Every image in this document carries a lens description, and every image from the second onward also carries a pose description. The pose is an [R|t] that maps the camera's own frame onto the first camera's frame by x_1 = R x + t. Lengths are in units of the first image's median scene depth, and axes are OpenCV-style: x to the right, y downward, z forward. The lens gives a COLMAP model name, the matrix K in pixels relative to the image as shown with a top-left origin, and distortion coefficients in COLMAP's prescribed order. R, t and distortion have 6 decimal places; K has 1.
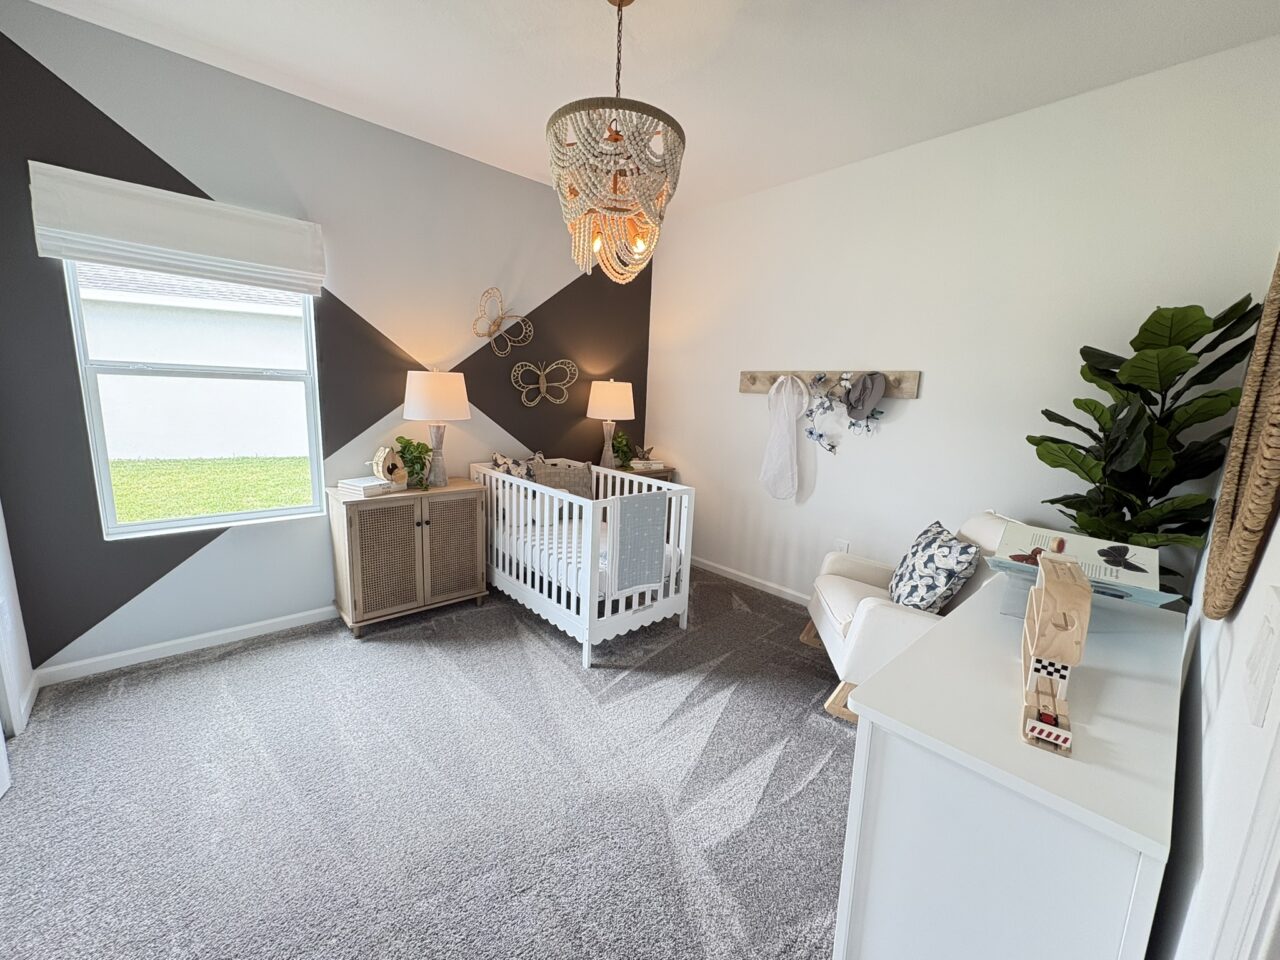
lens RADIAL K [[507.7, 0, 638.9], [0, 507.7, 479.6], [0, 0, 1]] dist [-0.003323, 0.000093]
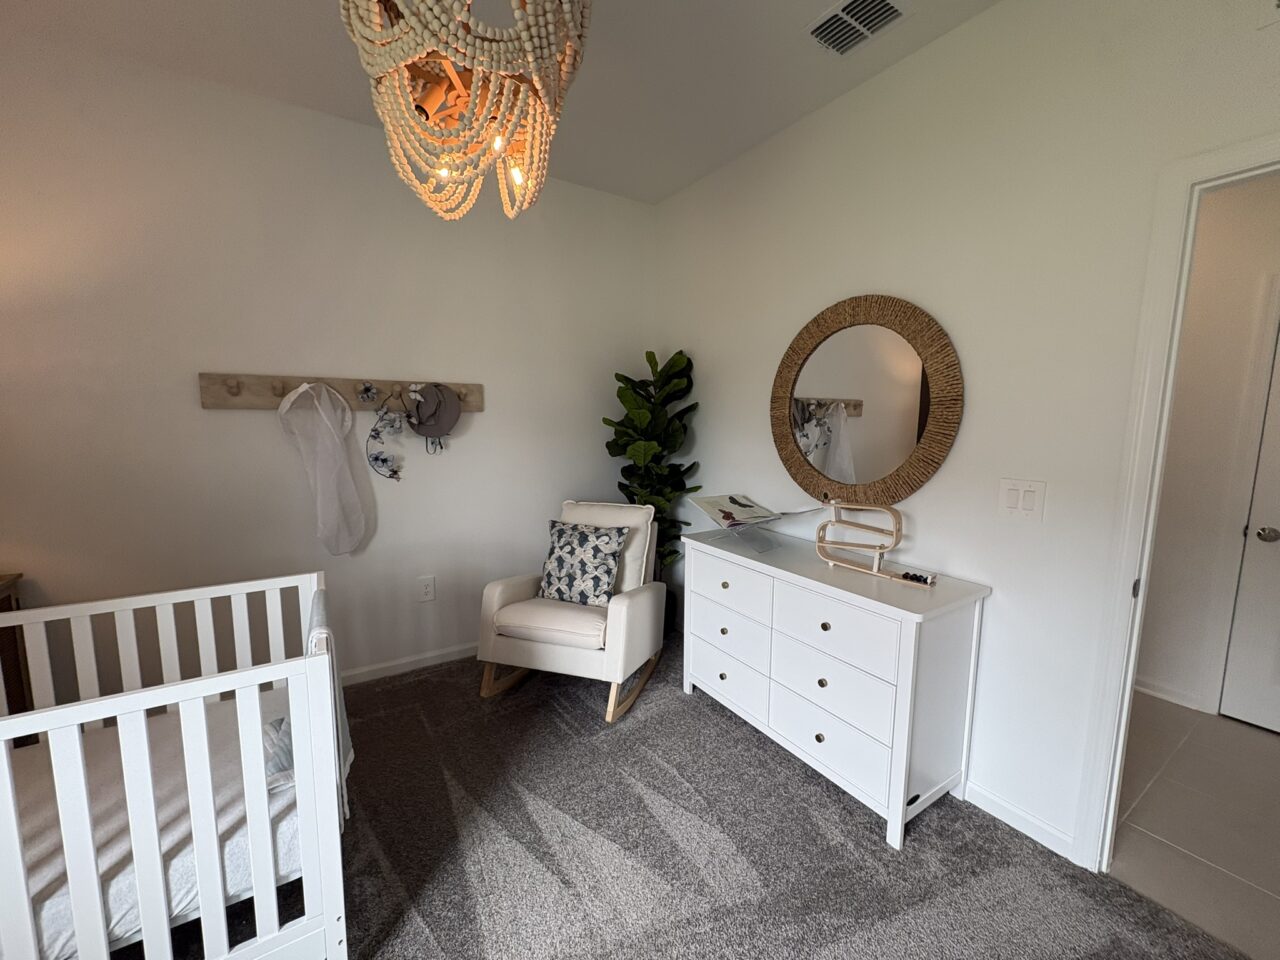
lens RADIAL K [[507.7, 0, 638.3], [0, 507.7, 478.0], [0, 0, 1]] dist [-0.003323, 0.000093]
pose [[0.171852, -0.154052, 0.973003, -0.384313], [0.168417, 0.977751, 0.125058, -0.099843], [-0.970620, 0.142379, 0.193973, 0.497564]]
